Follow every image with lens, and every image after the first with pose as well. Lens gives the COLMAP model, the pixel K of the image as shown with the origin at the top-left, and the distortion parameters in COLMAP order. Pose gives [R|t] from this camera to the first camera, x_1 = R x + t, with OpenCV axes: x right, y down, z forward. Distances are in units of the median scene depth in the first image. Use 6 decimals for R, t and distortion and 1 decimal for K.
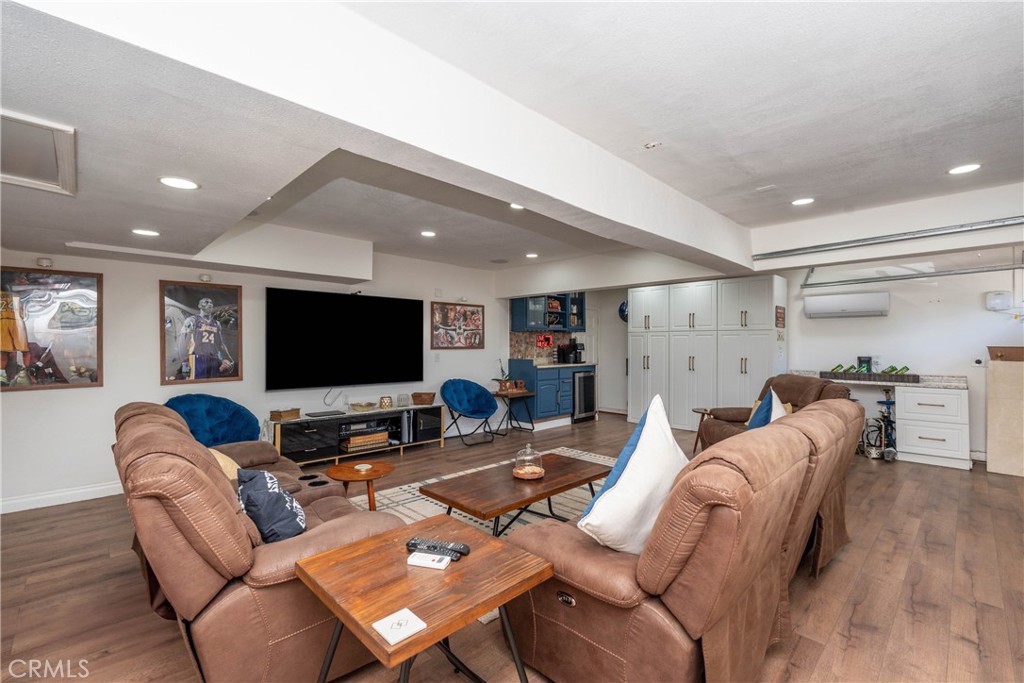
lens RADIAL K [[452.4, 0, 514.3], [0, 452.4, 340.0], [0, 0, 1]] dist [-0.000509, -0.000131]
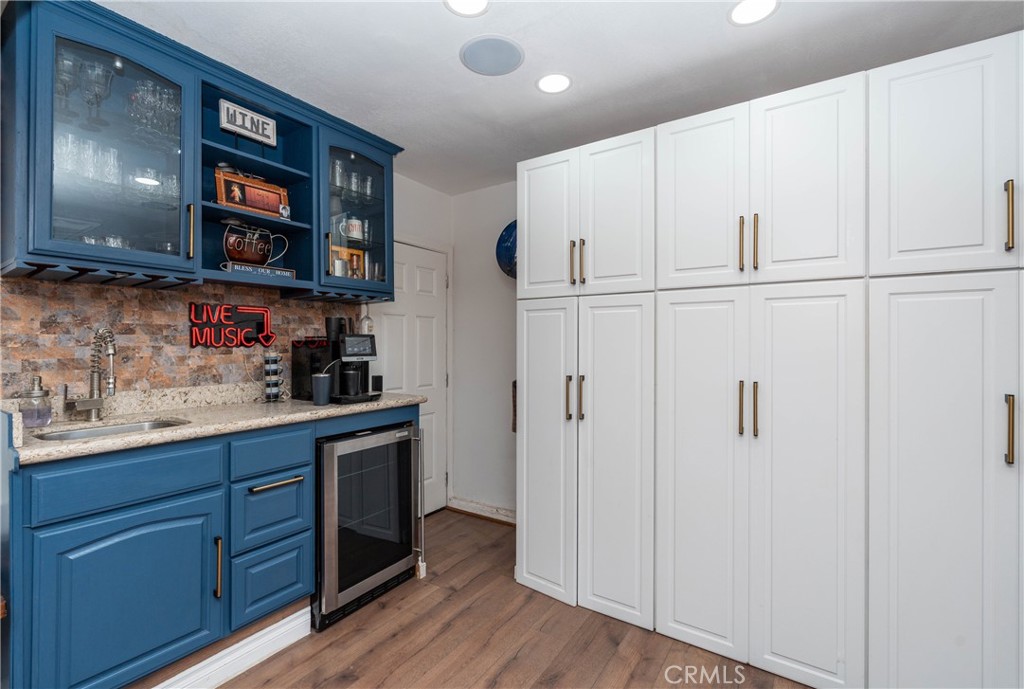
lens RADIAL K [[452.4, 0, 511.1], [0, 452.4, 345.8], [0, 0, 1]] dist [-0.000509, -0.000131]
pose [[0.976403, 0.001055, 0.215955, 0.176854], [-0.001149, 0.999999, 0.000313, 0.014697], [-0.215955, -0.000554, 0.976403, 0.682278]]
